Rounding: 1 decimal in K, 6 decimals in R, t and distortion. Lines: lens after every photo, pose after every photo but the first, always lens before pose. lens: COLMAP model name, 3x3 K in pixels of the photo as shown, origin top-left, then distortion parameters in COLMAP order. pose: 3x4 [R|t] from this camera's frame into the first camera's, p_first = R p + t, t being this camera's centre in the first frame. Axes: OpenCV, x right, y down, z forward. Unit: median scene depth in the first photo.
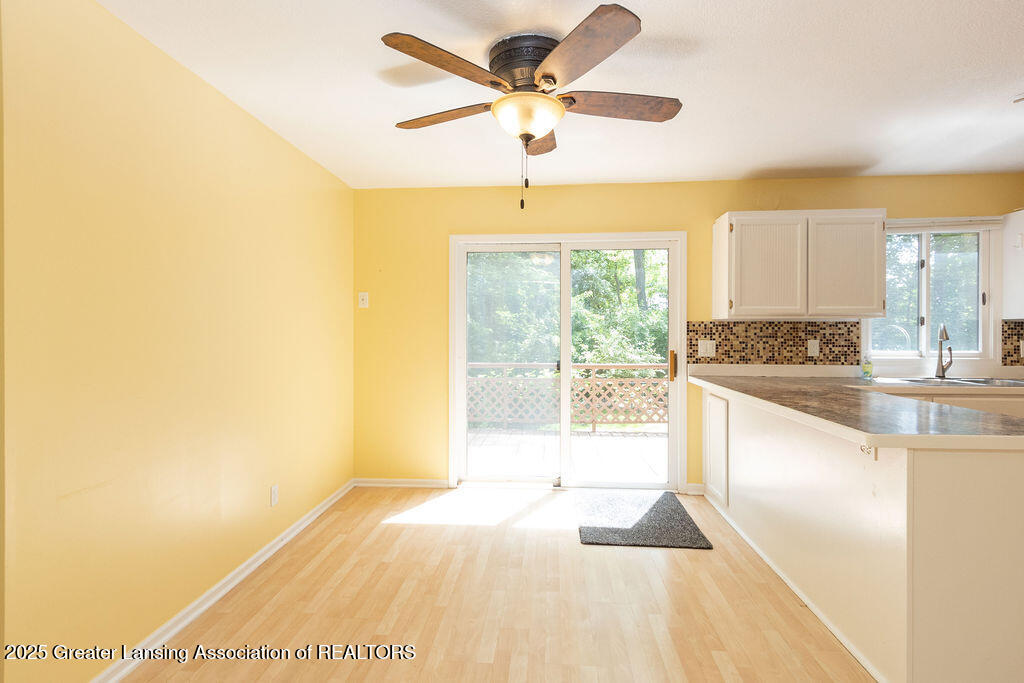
lens RADIAL K [[535.9, 0, 505.1], [0, 535.9, 333.8], [0, 0, 1]] dist [0.006637, 0.000157]
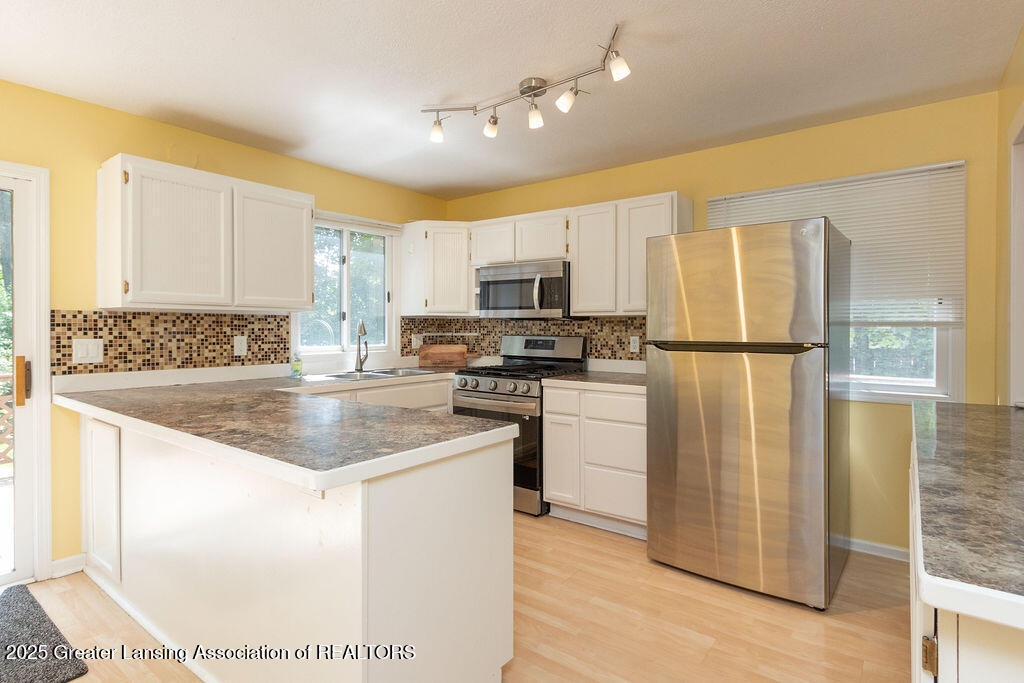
lens RADIAL K [[535.9, 0, 505.1], [0, 535.9, 333.8], [0, 0, 1]] dist [0.006637, 0.000157]
pose [[0.556485, -0.009899, 0.830799, 0.106158], [-0.000148, 0.999928, 0.012014, -0.002369], [-0.830857, -0.006808, 0.556444, 0.187835]]
